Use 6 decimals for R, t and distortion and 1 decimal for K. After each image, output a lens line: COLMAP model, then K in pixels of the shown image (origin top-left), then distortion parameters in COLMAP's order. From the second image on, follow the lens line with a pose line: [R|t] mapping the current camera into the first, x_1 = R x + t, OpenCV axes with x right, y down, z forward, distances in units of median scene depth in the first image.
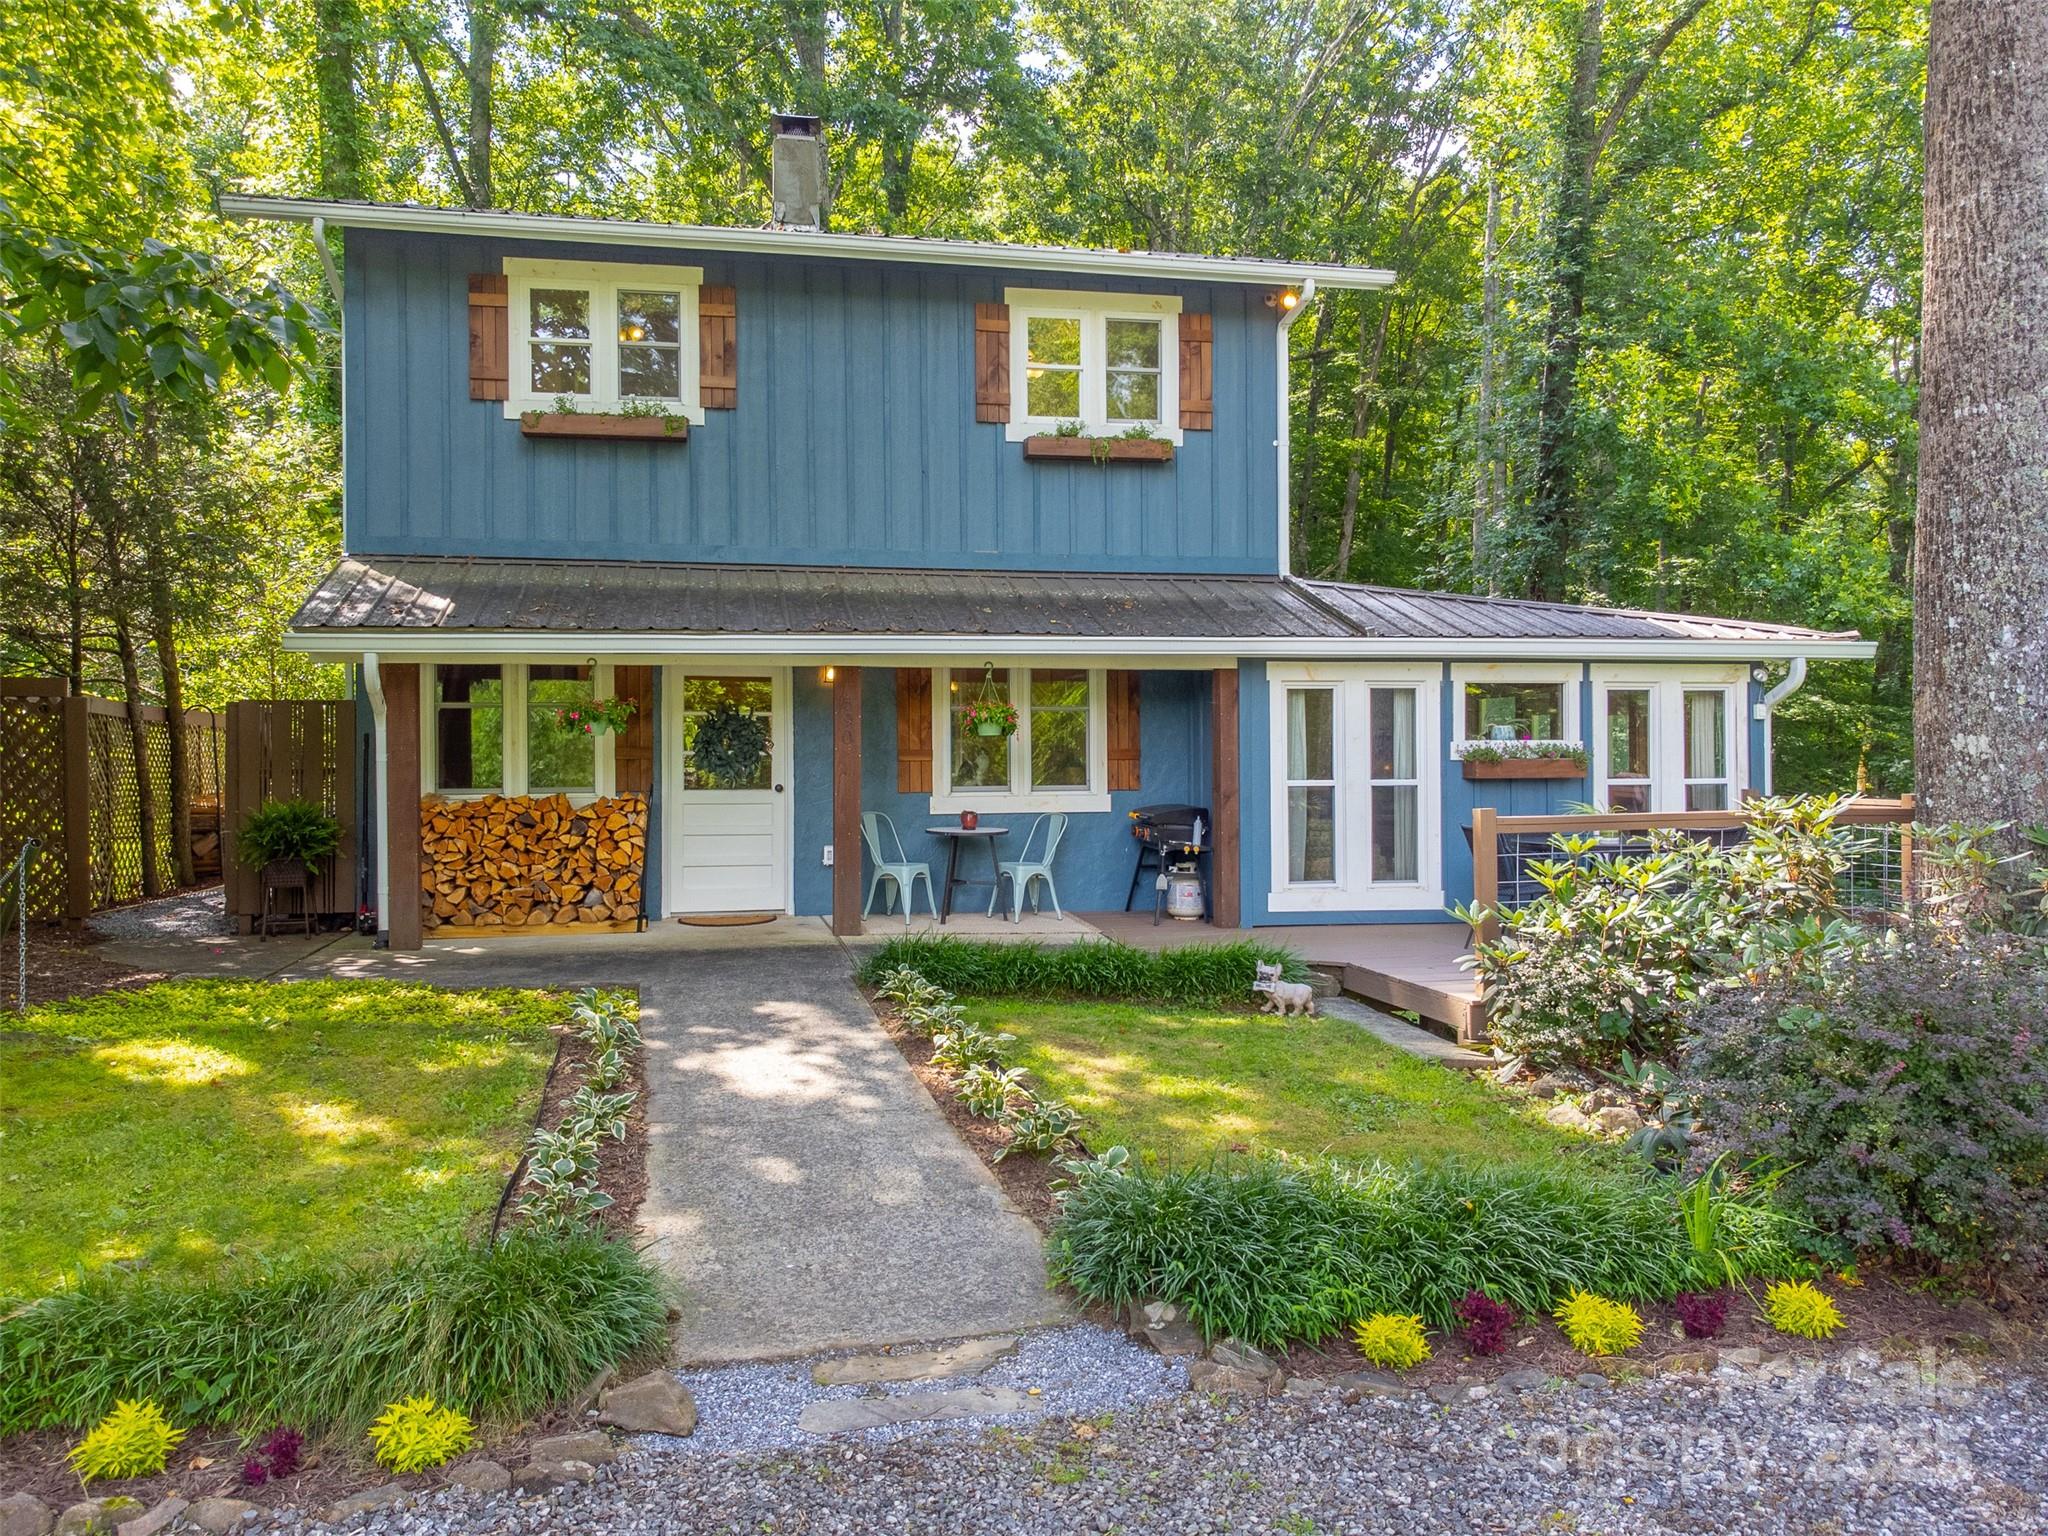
lens RADIAL K [[1562.1, 0, 1022.8], [0, 1562.1, 752.9], [0, 0, 1]] dist [0.060182, -0.065524]
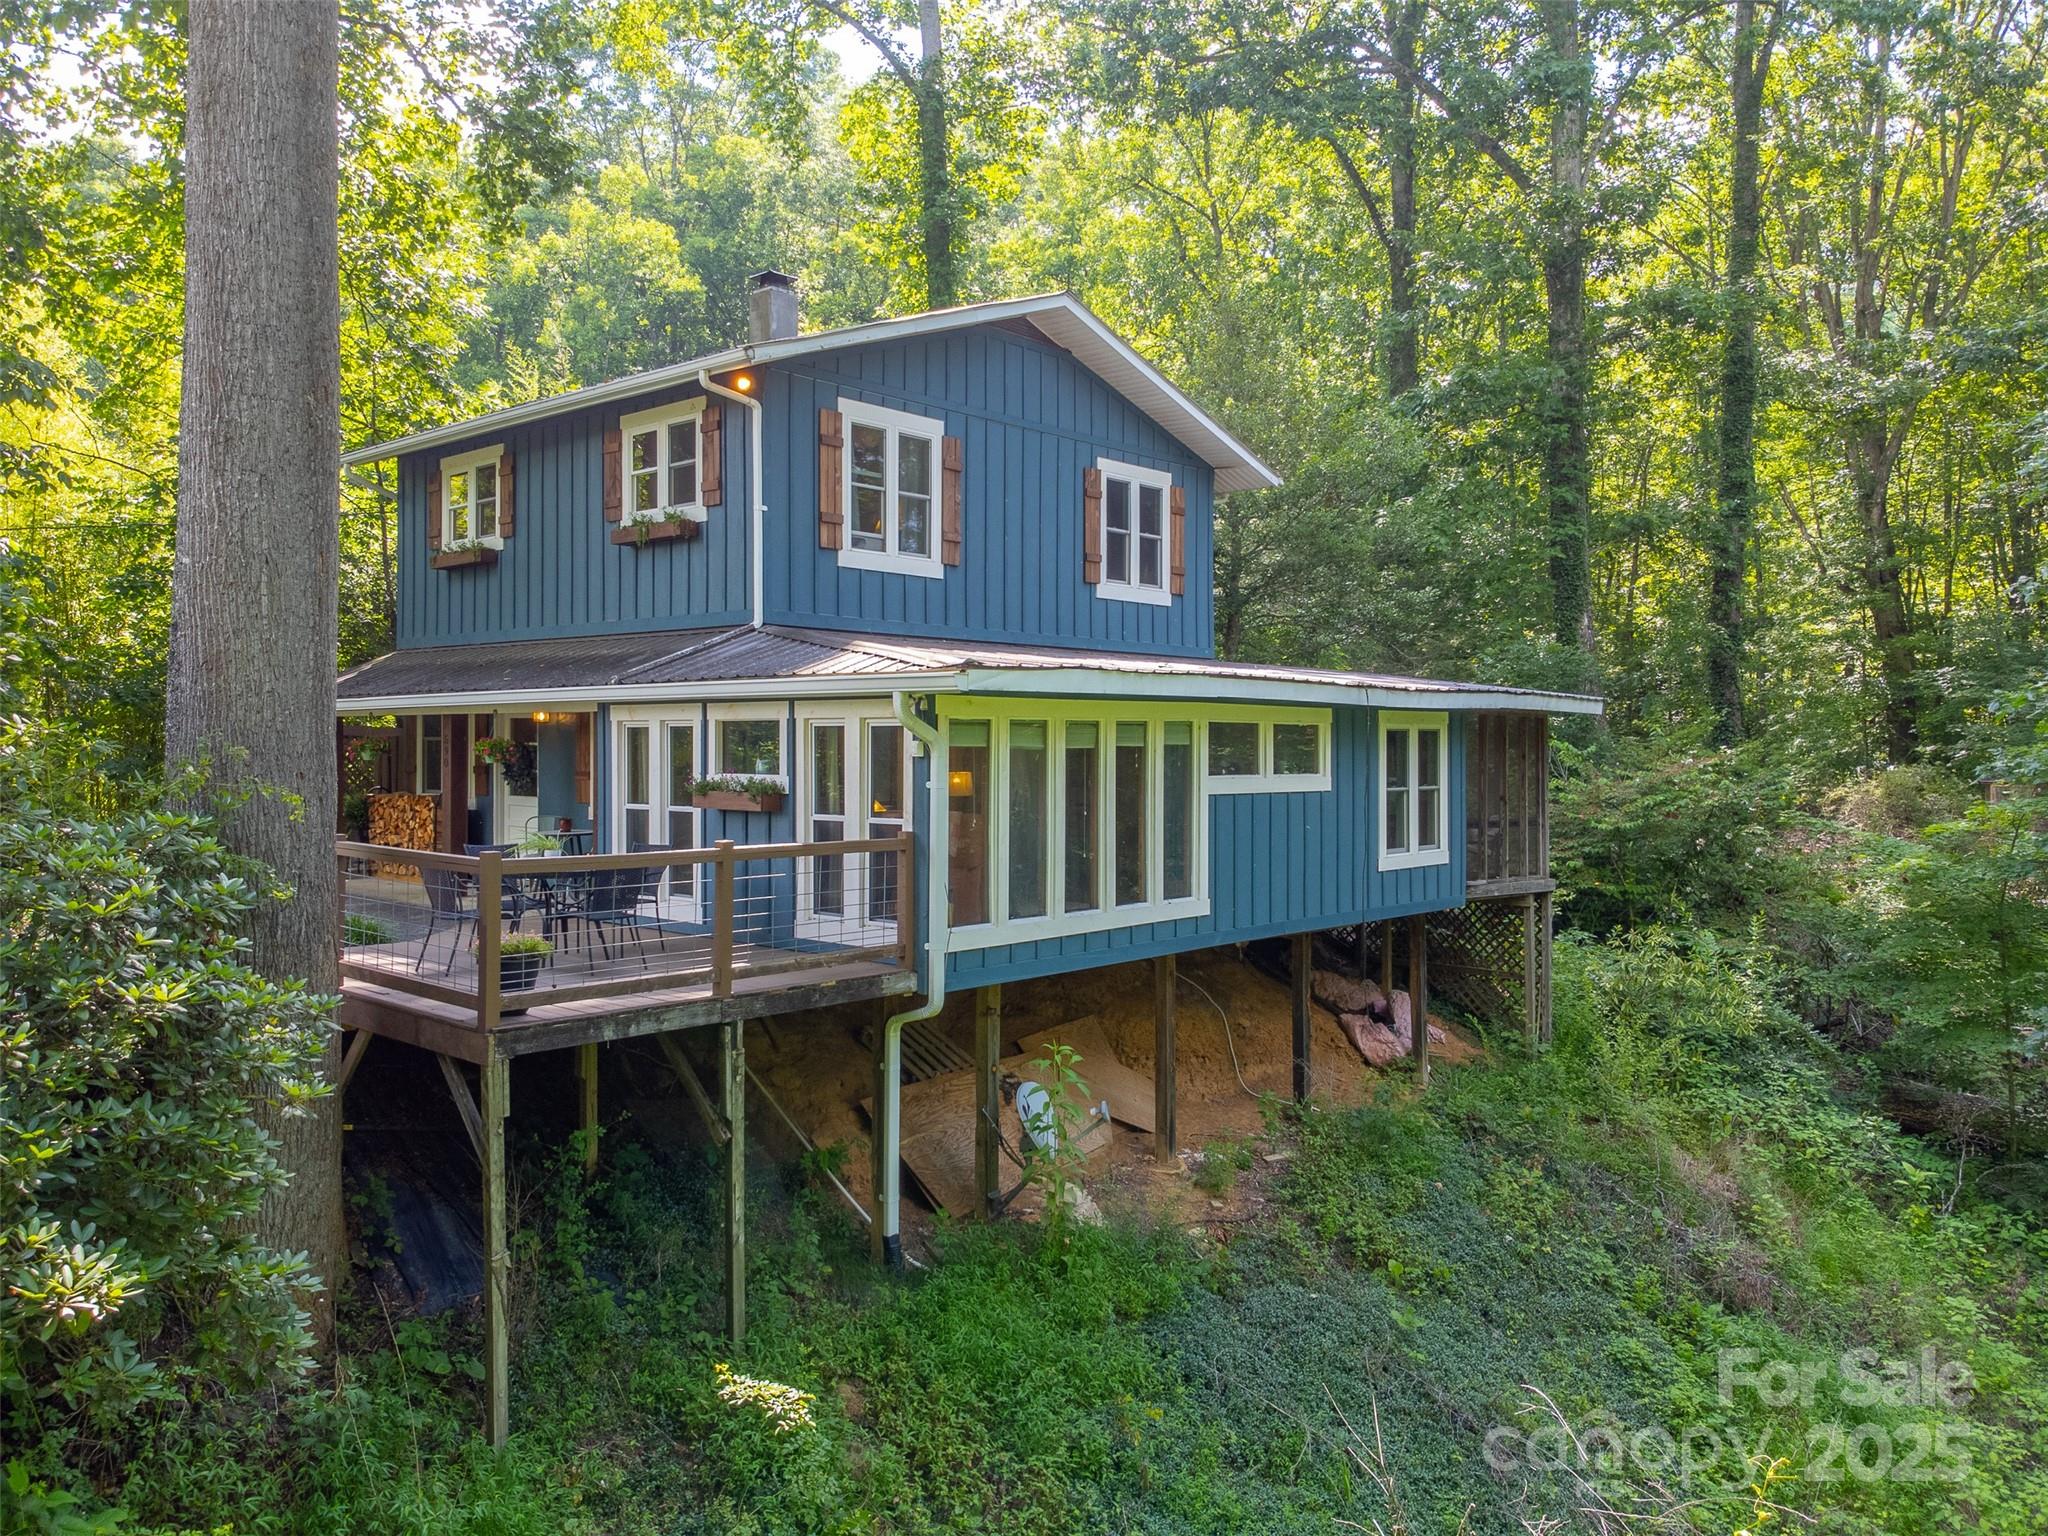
lens RADIAL K [[1562.1, 0, 1022.8], [0, 1562.1, 752.9], [0, 0, 1]] dist [0.060182, -0.065524]
pose [[0.592735, 0.009102, -0.805346, 1.294205], [-0.011897, 0.999926, 0.002545, -0.028098], [0.805310, 0.008073, 0.592799, 0.531616]]
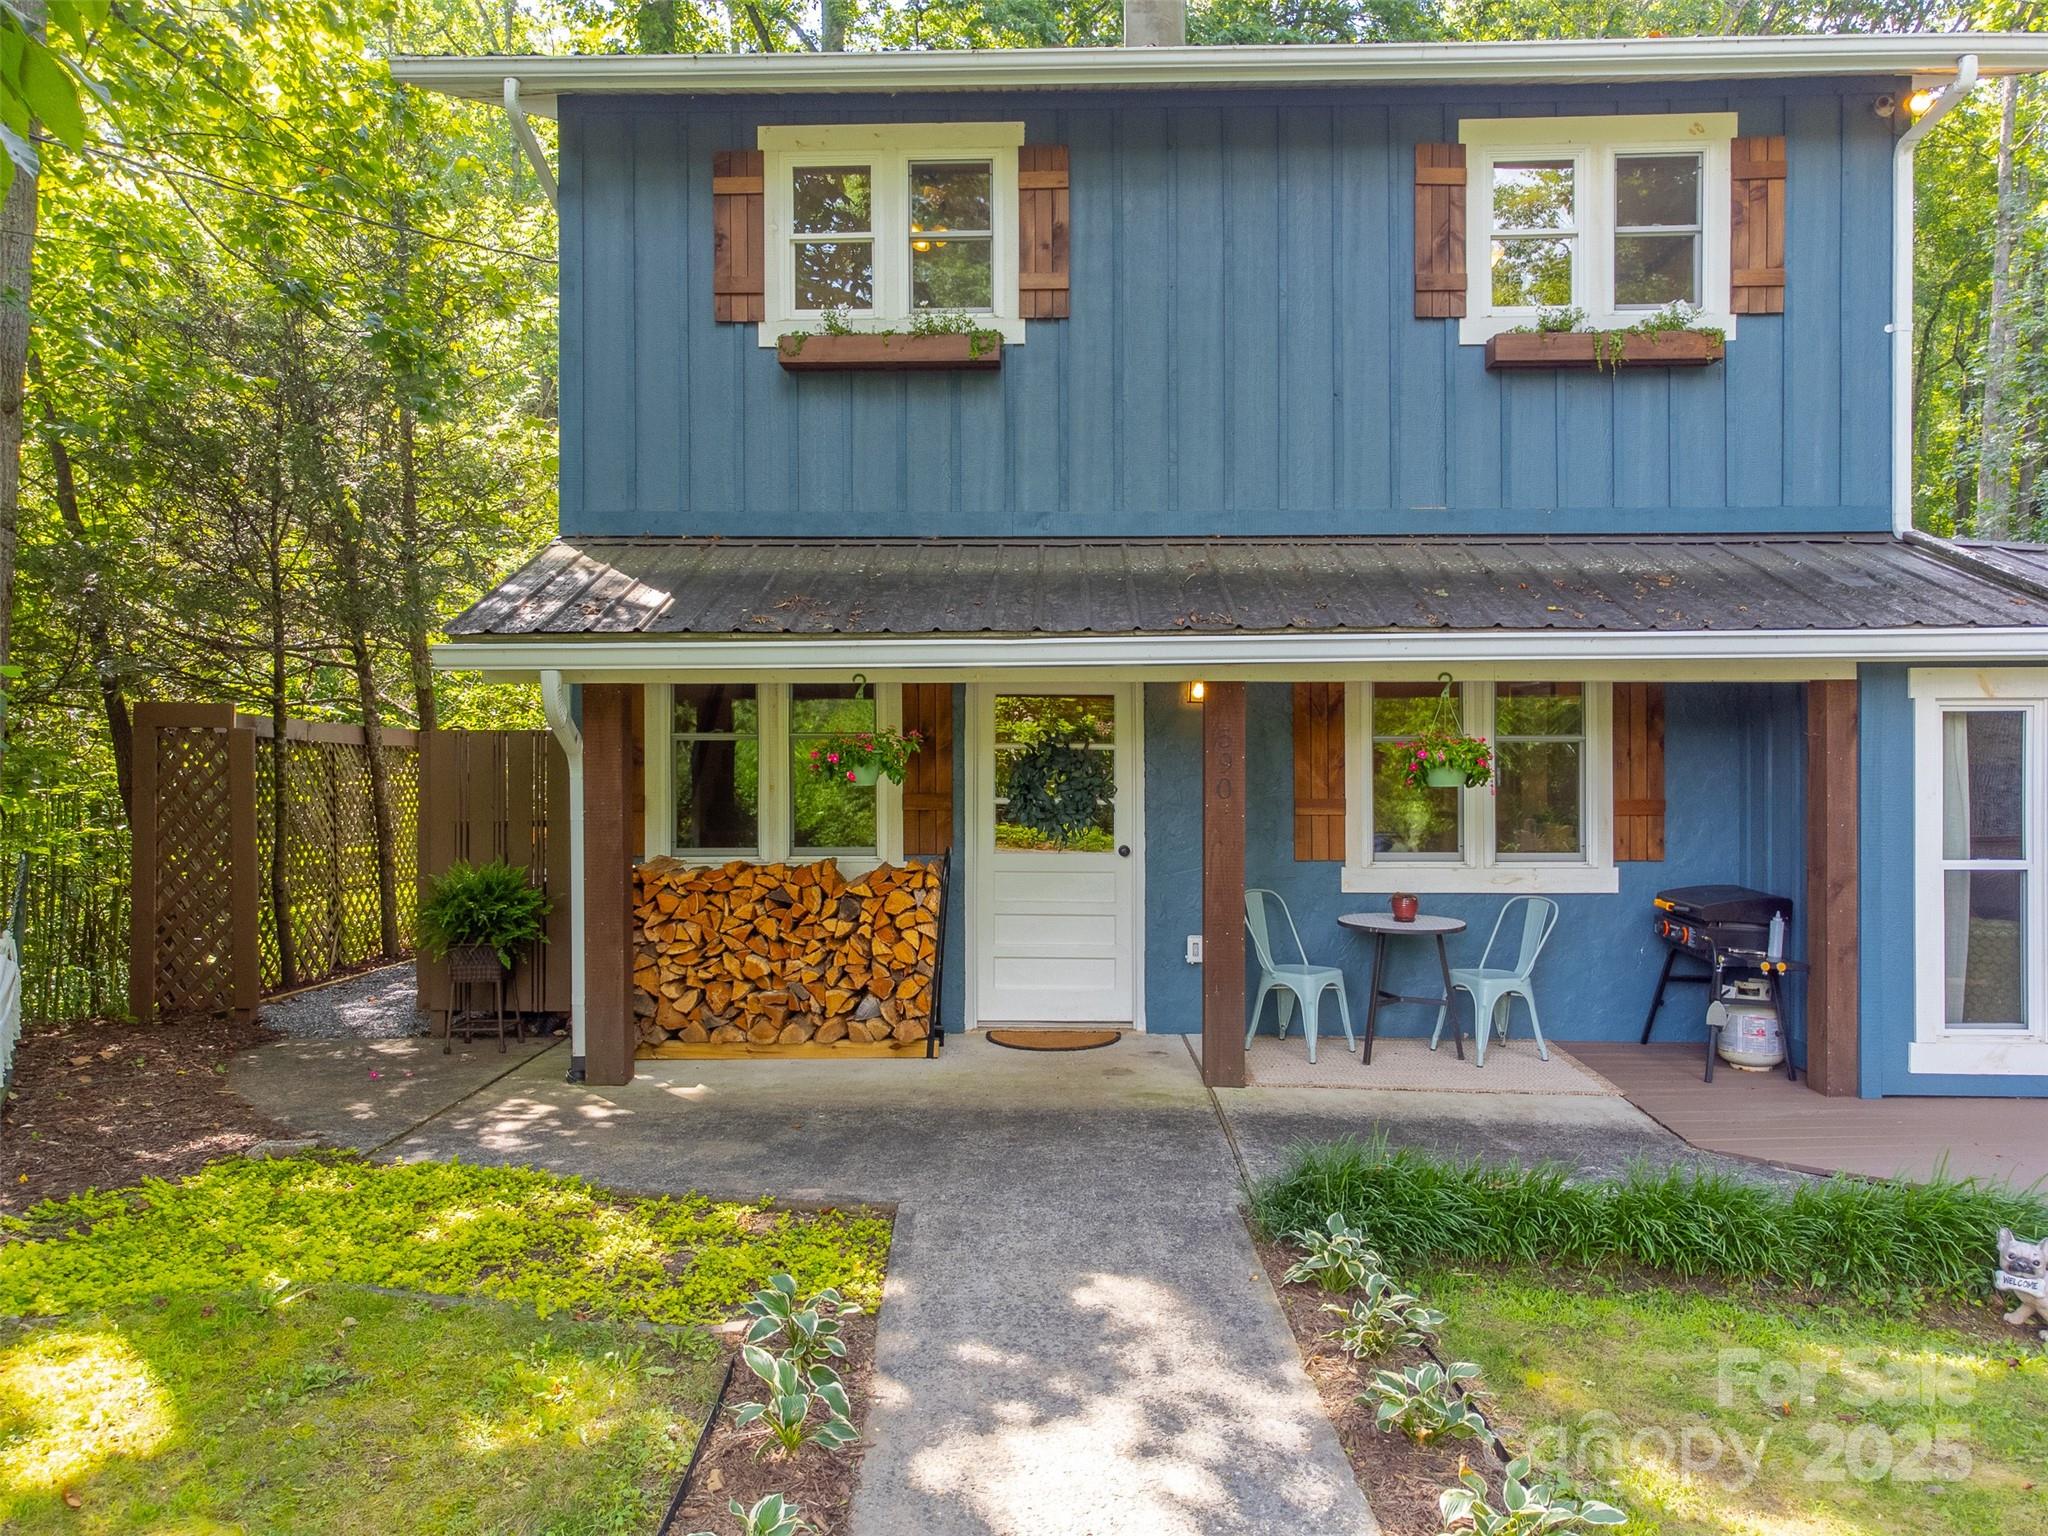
lens RADIAL K [[1562.1, 0, 1022.8], [0, 1562.1, 752.9], [0, 0, 1]] dist [0.060182, -0.065524]
pose [[0.974349, 0.003570, -0.225012, -0.043235], [-0.003312, 0.999993, 0.001524, -0.024104], [0.225016, -0.000740, 0.974355, 0.309217]]
